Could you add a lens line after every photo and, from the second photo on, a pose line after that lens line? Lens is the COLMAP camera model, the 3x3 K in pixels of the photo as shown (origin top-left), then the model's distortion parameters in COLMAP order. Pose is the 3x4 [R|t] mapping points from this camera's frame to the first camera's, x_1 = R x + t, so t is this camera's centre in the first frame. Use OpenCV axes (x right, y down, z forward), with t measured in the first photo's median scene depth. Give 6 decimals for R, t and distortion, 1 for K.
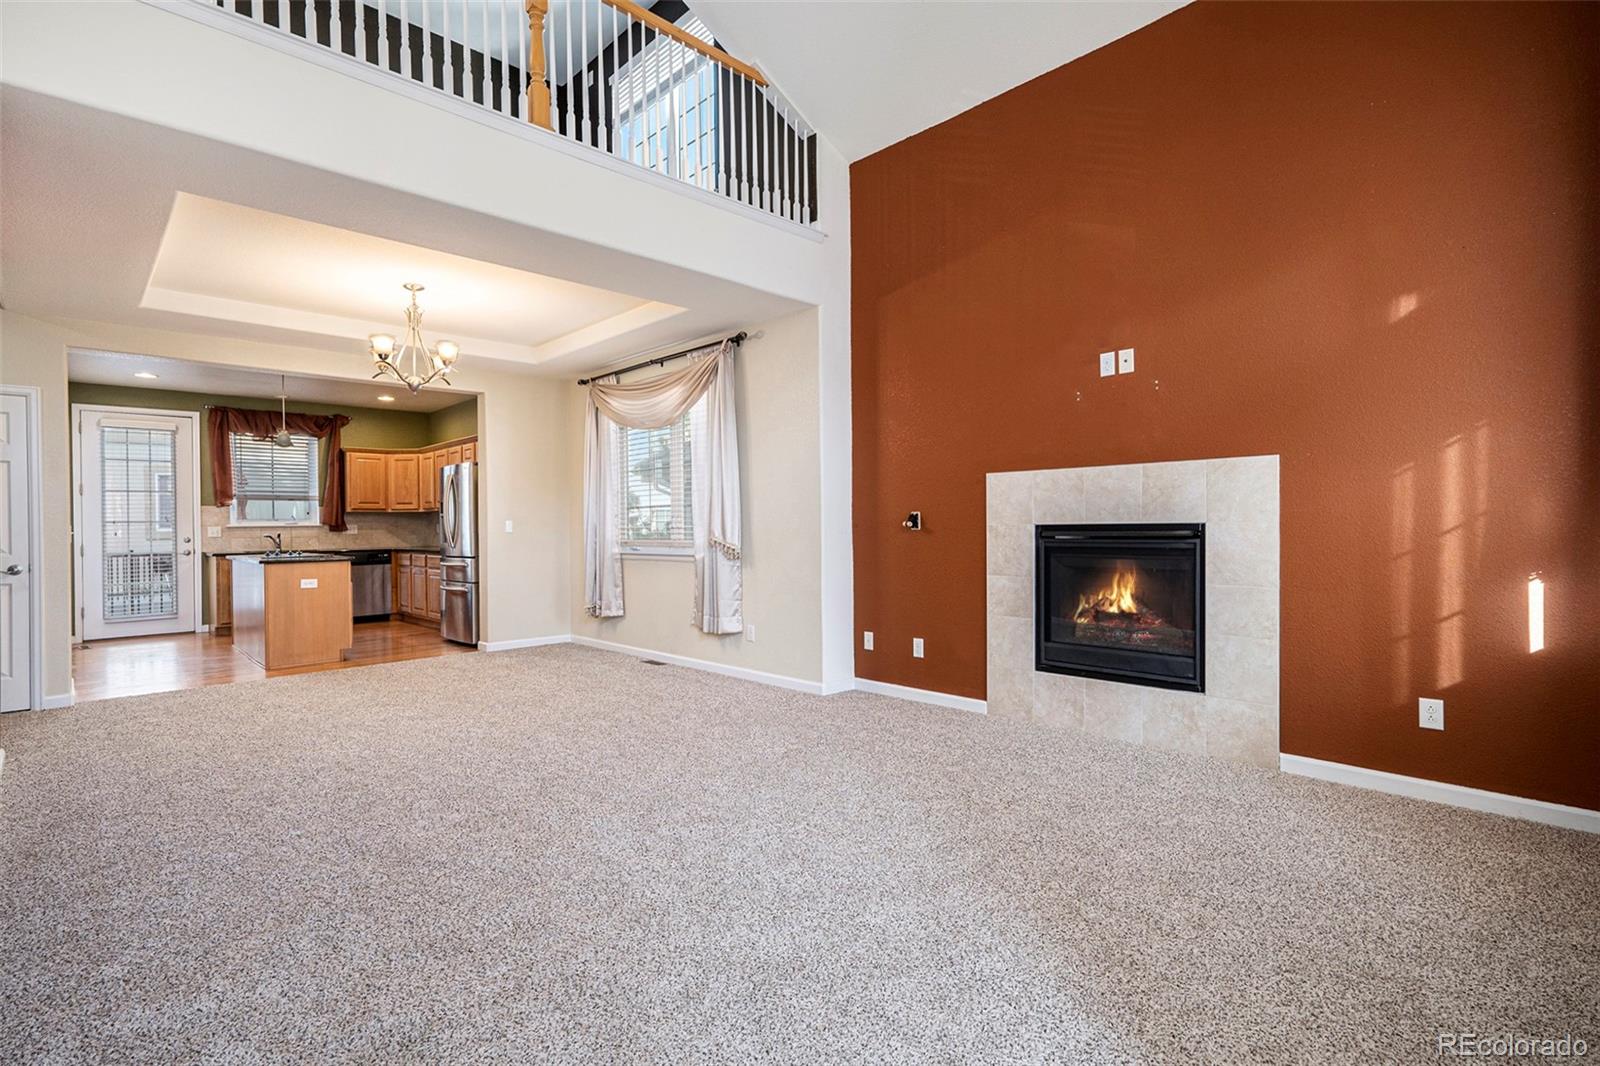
lens RADIAL K [[743.6, 0, 837.0], [0, 743.6, 518.6], [0, 0, 1]] dist [0.000007, -0.000139]
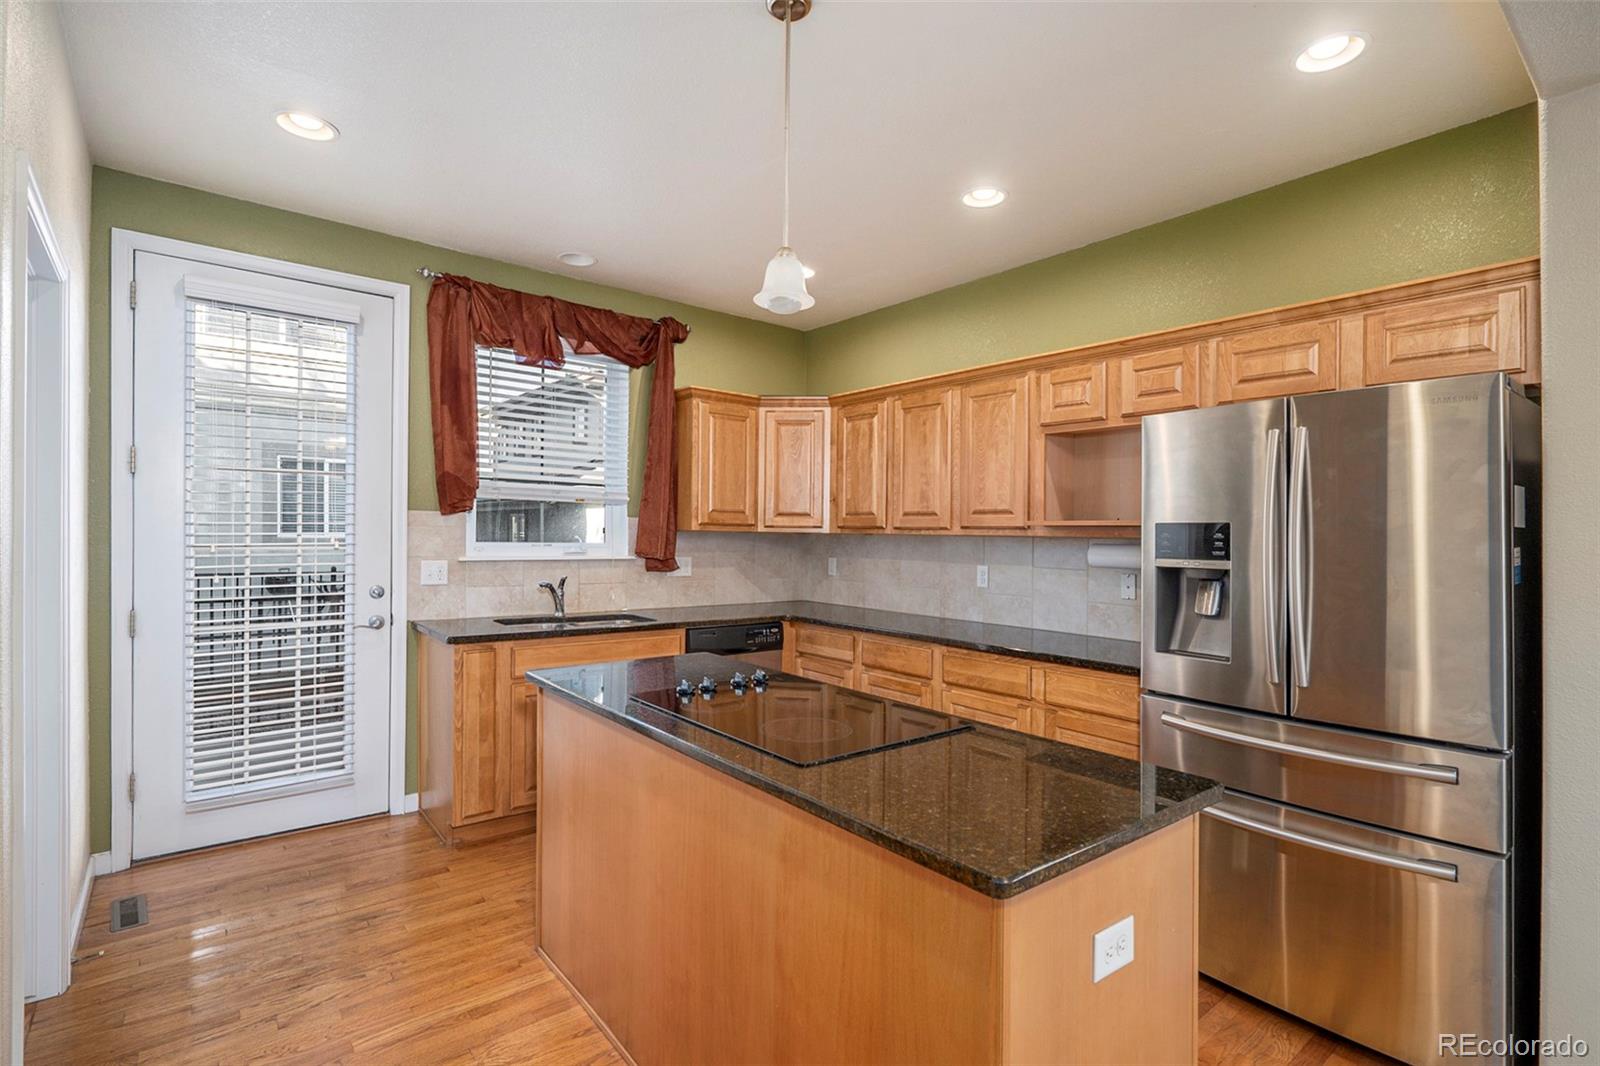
lens RADIAL K [[745.3, 0, 829.4], [0, 745.3, 534.1], [0, 0, 1]] dist [-0.000819, -0.000129]
pose [[0.993279, 0.028974, -0.112060, -0.571259], [-0.028229, 0.999568, 0.008227, -0.013982], [0.112249, -0.005008, 0.993667, 0.608354]]
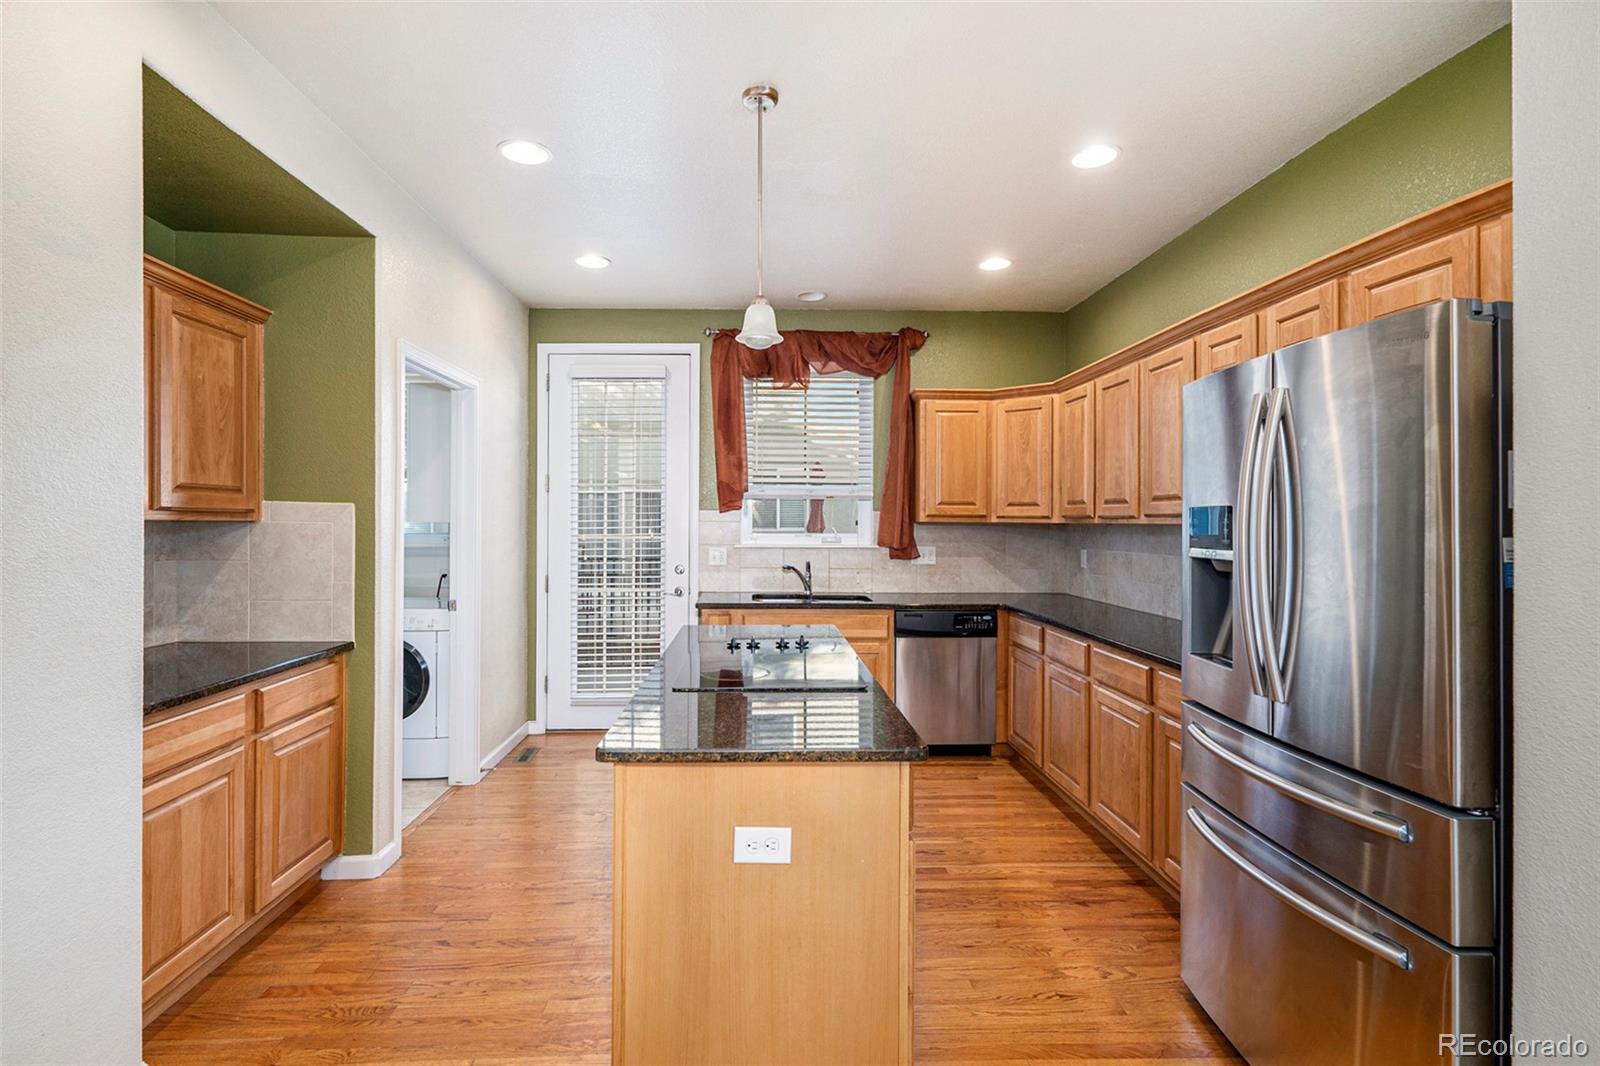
lens RADIAL K [[768.8, 0, 800.0], [0, 768.8, 533.0], [0, 0, 1]] dist [0.000335, -0.000017]
pose [[0.724631, 0.028006, -0.688568, -0.396746], [-0.011270, 0.999522, 0.028793, -0.016784], [0.689045, -0.013104, 0.724600, 0.628313]]
